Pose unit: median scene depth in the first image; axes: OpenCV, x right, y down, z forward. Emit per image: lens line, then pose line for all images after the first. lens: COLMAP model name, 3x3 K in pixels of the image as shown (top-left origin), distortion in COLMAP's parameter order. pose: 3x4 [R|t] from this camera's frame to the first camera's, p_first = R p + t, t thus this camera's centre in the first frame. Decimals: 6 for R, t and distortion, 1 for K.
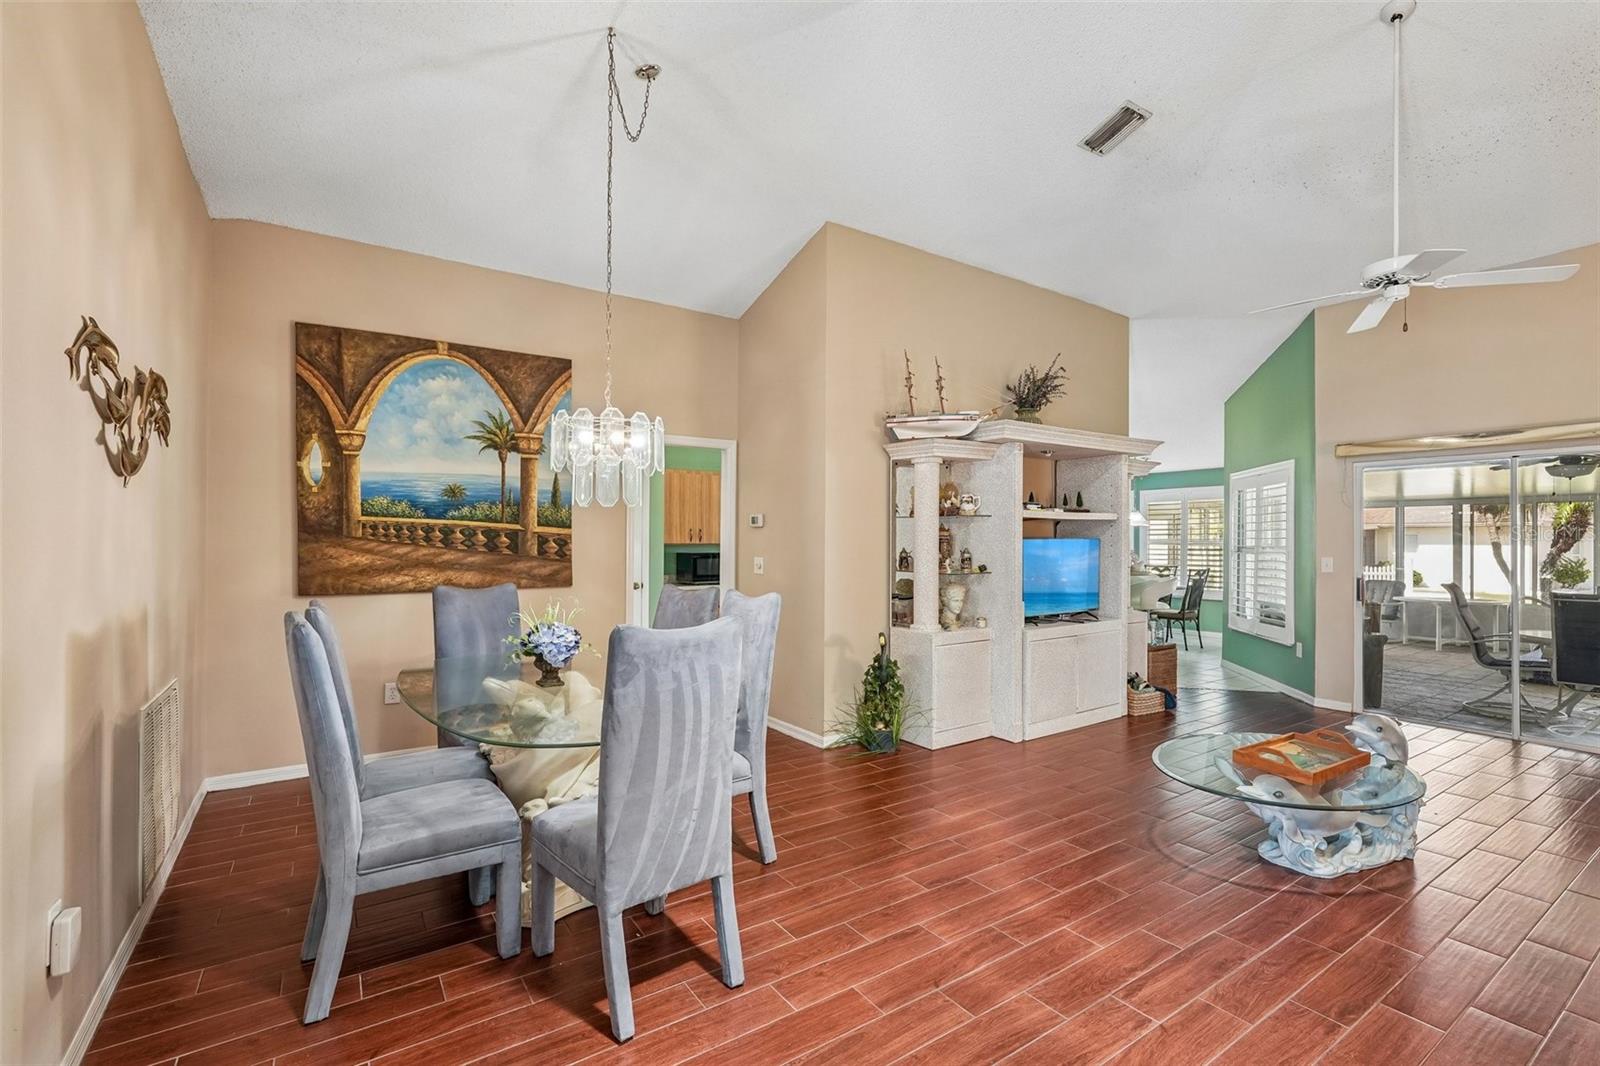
lens RADIAL K [[711.2, 0, 802.9], [0, 711.2, 536.7], [0, 0, 1]] dist [-0.018901, 0.008554]
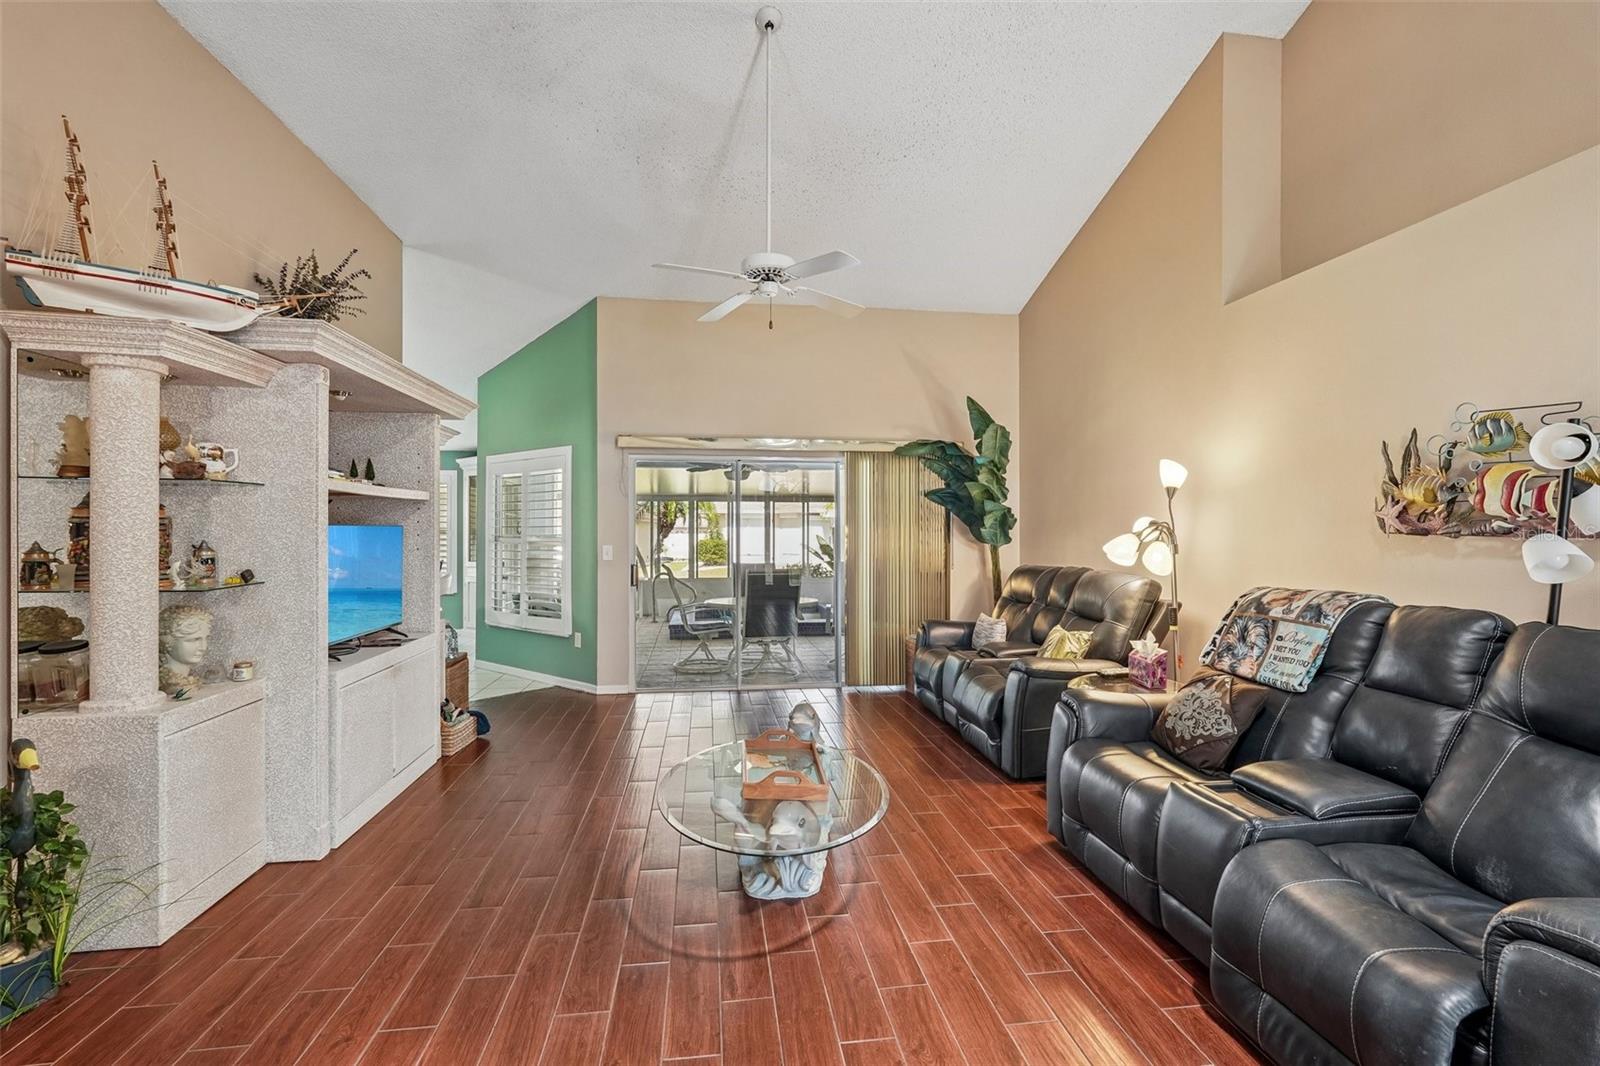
lens RADIAL K [[711.2, 0, 802.9], [0, 711.2, 536.7], [0, 0, 1]] dist [-0.018901, 0.008554]
pose [[0.446232, -0.007971, 0.894882, -0.053353], [-0.005052, 0.999922, 0.011425, 0.004263], [-0.894903, -0.009619, 0.446157, 0.350173]]
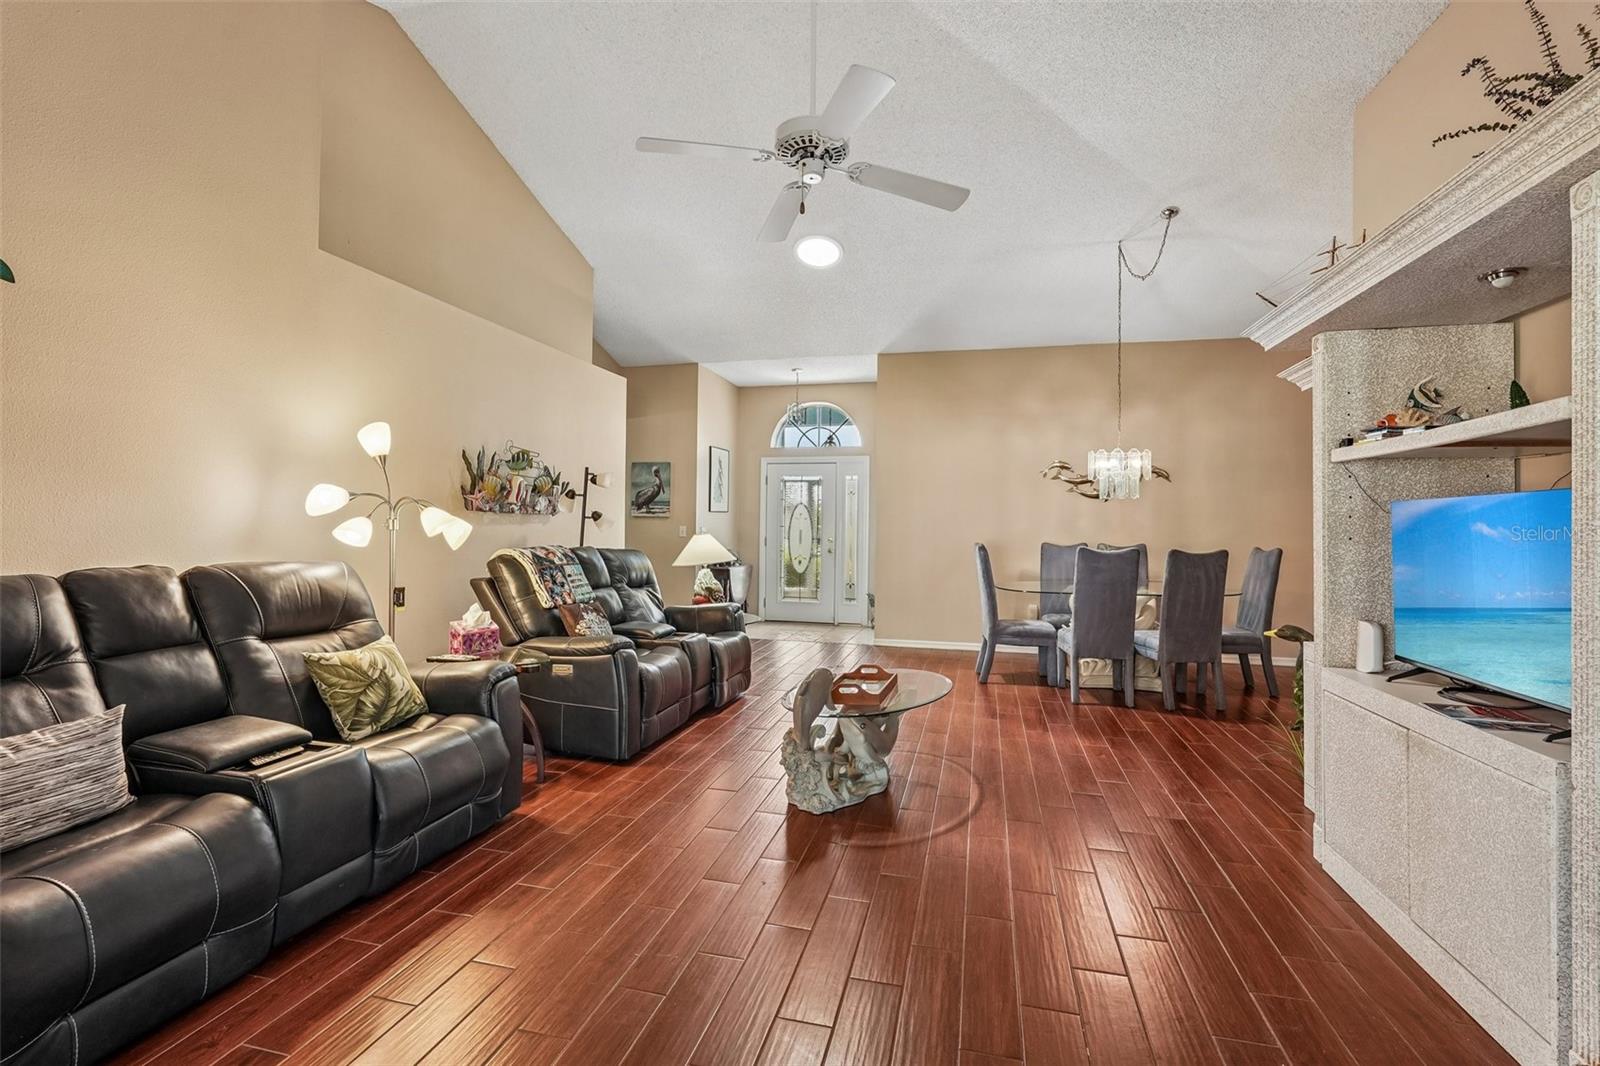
lens RADIAL K [[710.8, 0, 800.0], [0, 710.8, 533.0], [0, 0, 1]] dist [-0.001331, 0.000318]
pose [[-0.748886, 0.001638, -0.662696, 0.950716], [-0.003352, 0.999975, 0.006260, 0.026053], [0.662690, 0.006909, -0.748862, 1.107901]]
